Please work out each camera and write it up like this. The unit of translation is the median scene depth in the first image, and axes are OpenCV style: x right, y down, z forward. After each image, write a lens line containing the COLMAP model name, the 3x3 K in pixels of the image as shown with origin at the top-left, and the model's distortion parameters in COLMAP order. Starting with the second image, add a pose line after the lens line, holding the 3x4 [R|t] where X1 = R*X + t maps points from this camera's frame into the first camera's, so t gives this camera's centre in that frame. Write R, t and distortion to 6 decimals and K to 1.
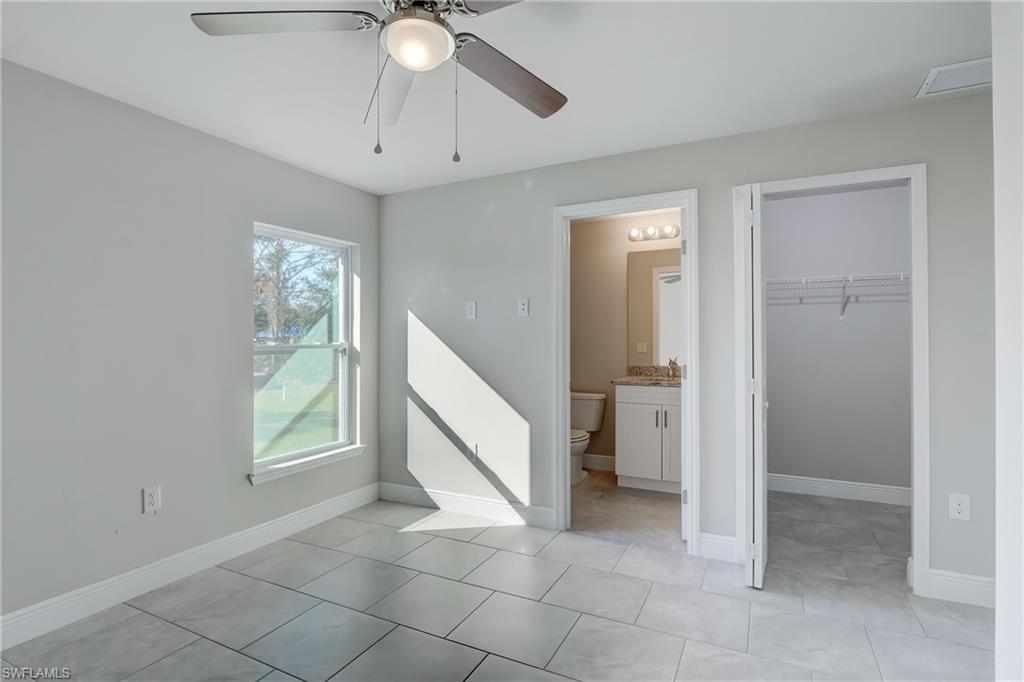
lens RADIAL K [[520.9, 0, 538.2], [0, 520.9, 341.9], [0, 0, 1]] dist [-0.001441, -0.000208]
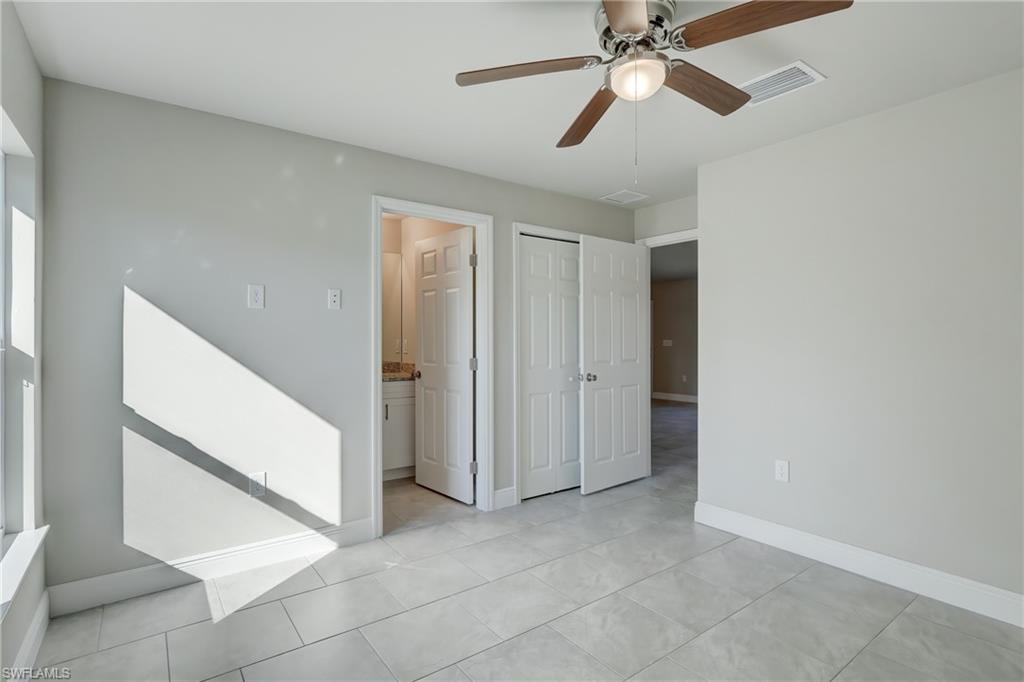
lens RADIAL K [[503.9, 0, 509.2], [0, 503.9, 340.3], [0, 0, 1]] dist [-0.000402, -0.000298]
pose [[0.455722, -0.000249, 0.890122, -0.642821], [0.004619, 0.999987, -0.002085, 0.005623], [-0.890110, 0.005062, 0.455717, 0.355472]]
